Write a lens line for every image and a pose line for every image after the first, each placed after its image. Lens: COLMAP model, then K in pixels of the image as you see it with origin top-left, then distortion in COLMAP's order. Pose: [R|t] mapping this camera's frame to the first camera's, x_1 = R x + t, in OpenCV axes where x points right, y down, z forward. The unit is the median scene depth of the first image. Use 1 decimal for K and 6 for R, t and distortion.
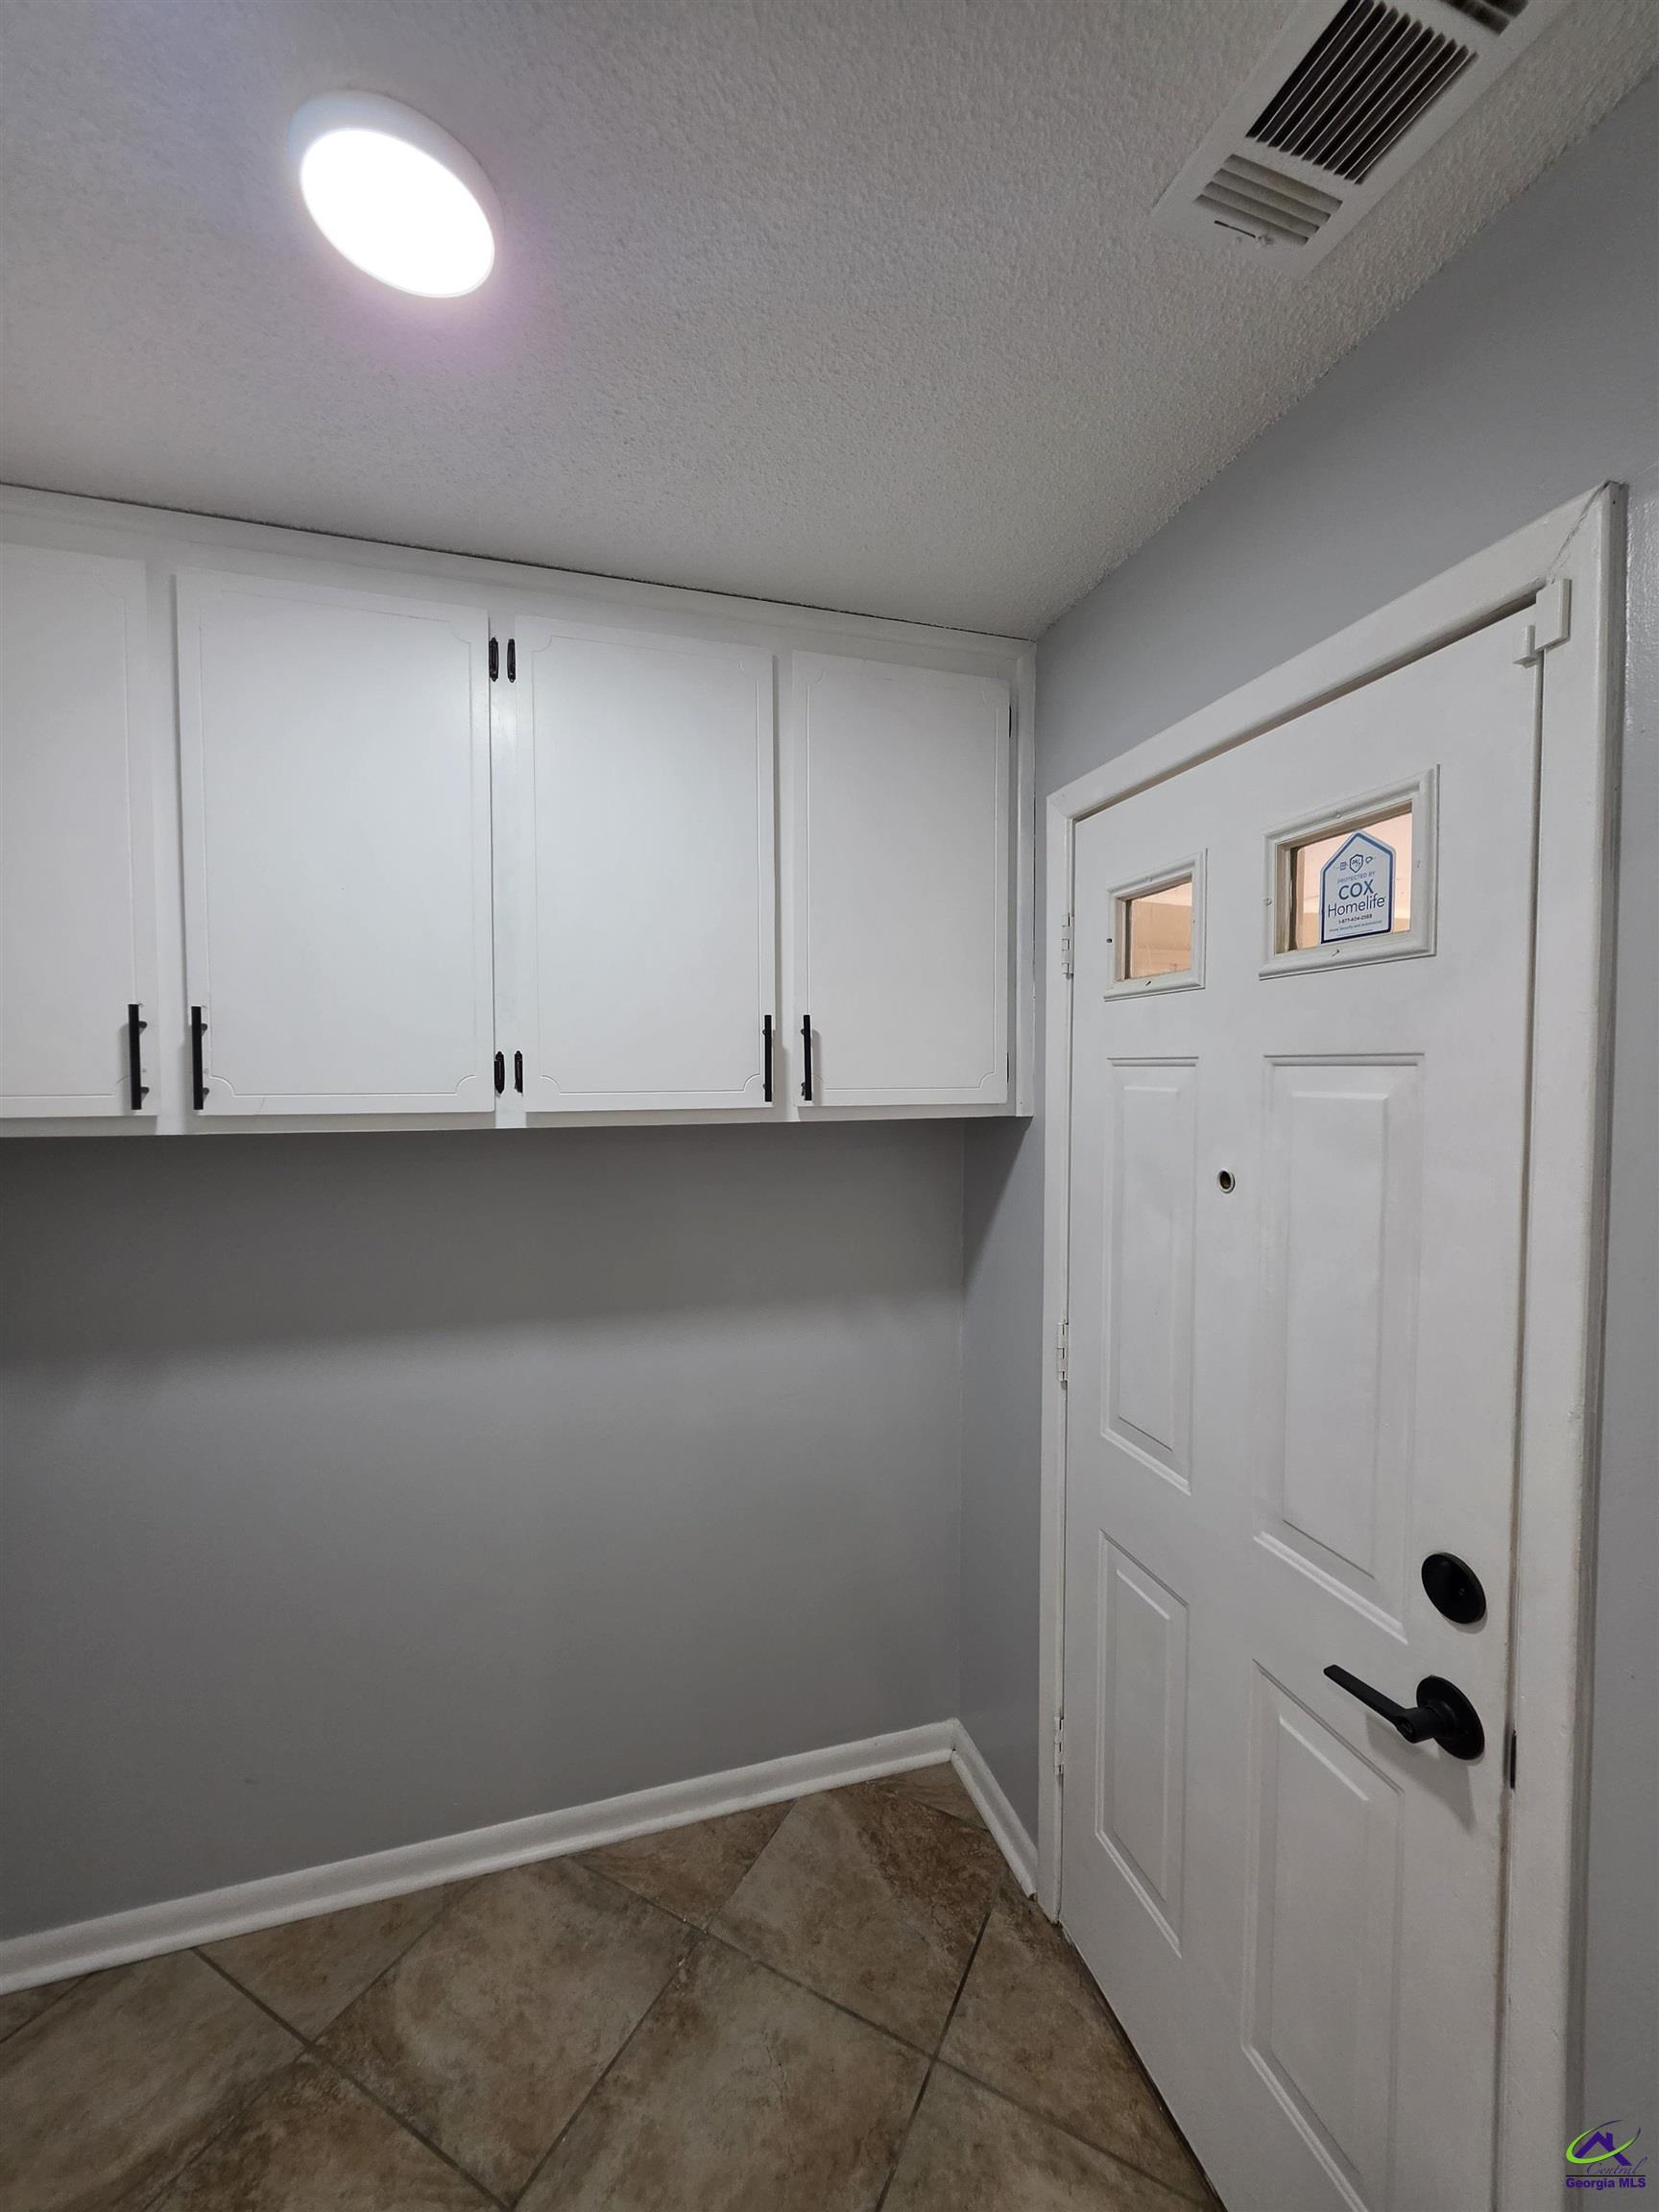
lens RADIAL K [[887.3, 0, 854.7], [0, 887.3, 1064.1], [0, 0, 1]] dist [-0.001350, 0.000192]
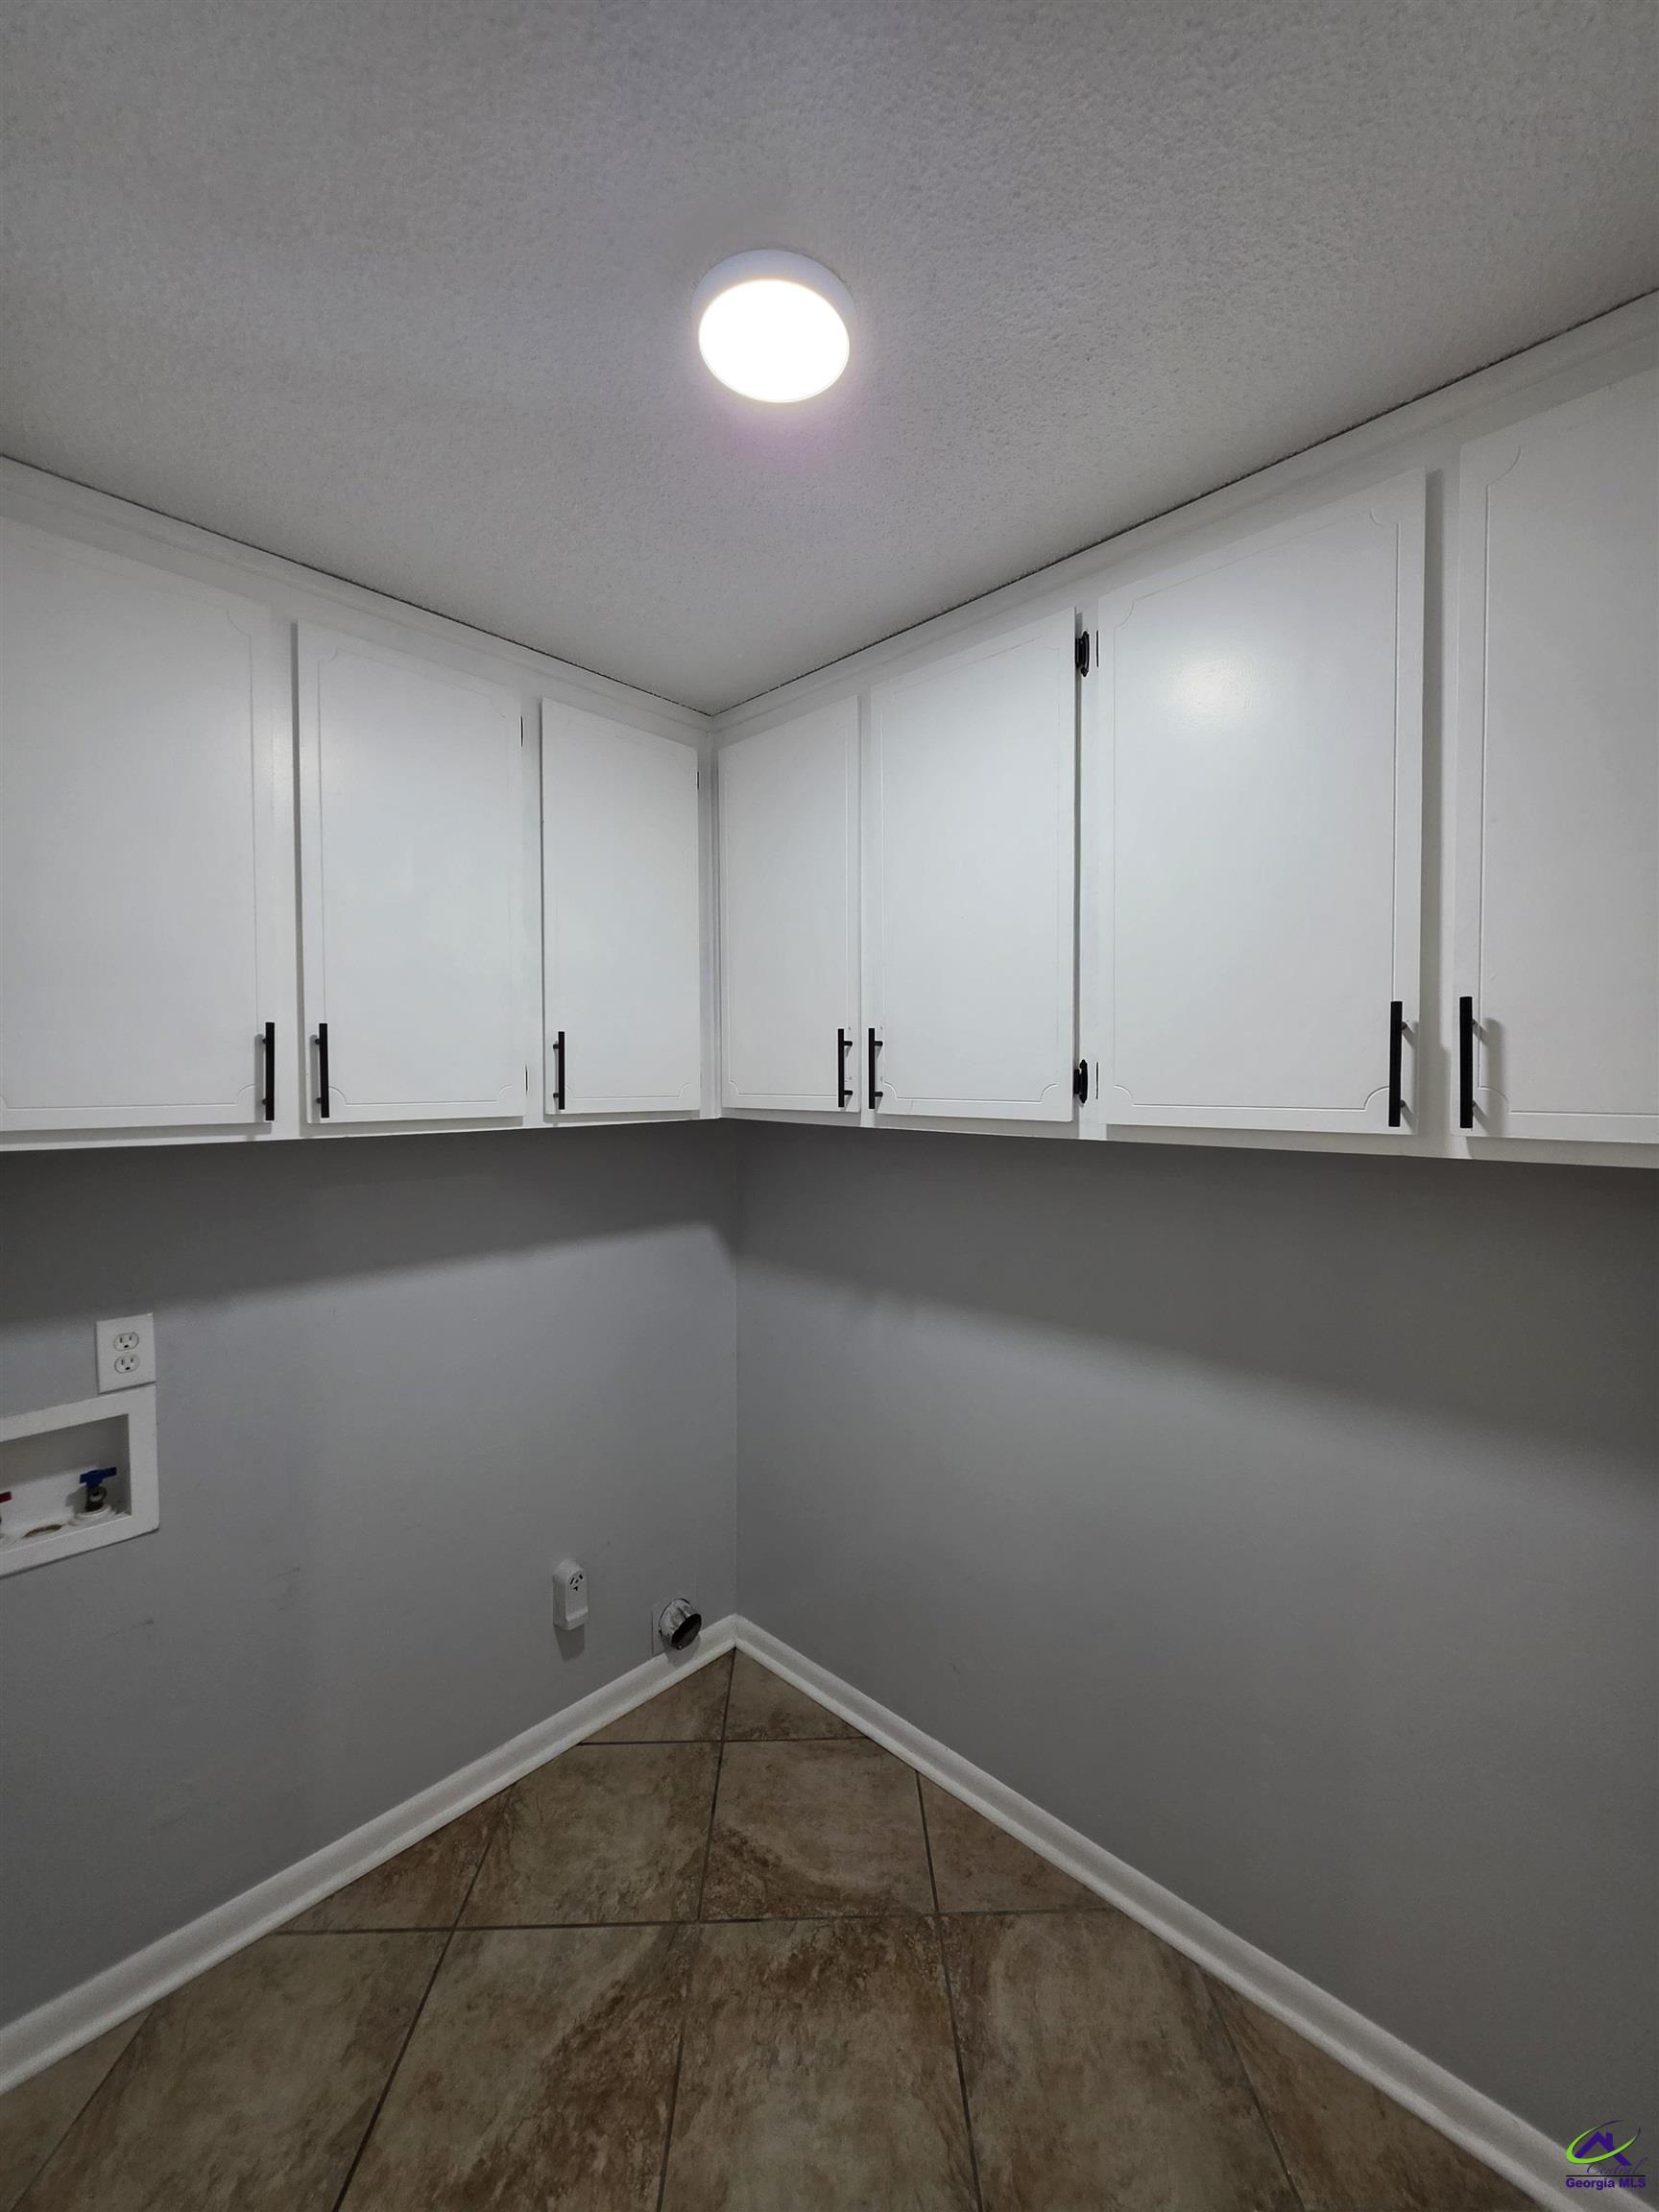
lens RADIAL K [[887.3, 0, 823.7], [0, 887.3, 1076.1], [0, 0, 1]] dist [-0.001350, 0.000192]
pose [[0.483157, 0.000580, -0.875533, 0.315145], [0.000630, 0.999999, 0.001011, 0.002672], [0.875533, -0.001040, 0.483157, 0.289160]]
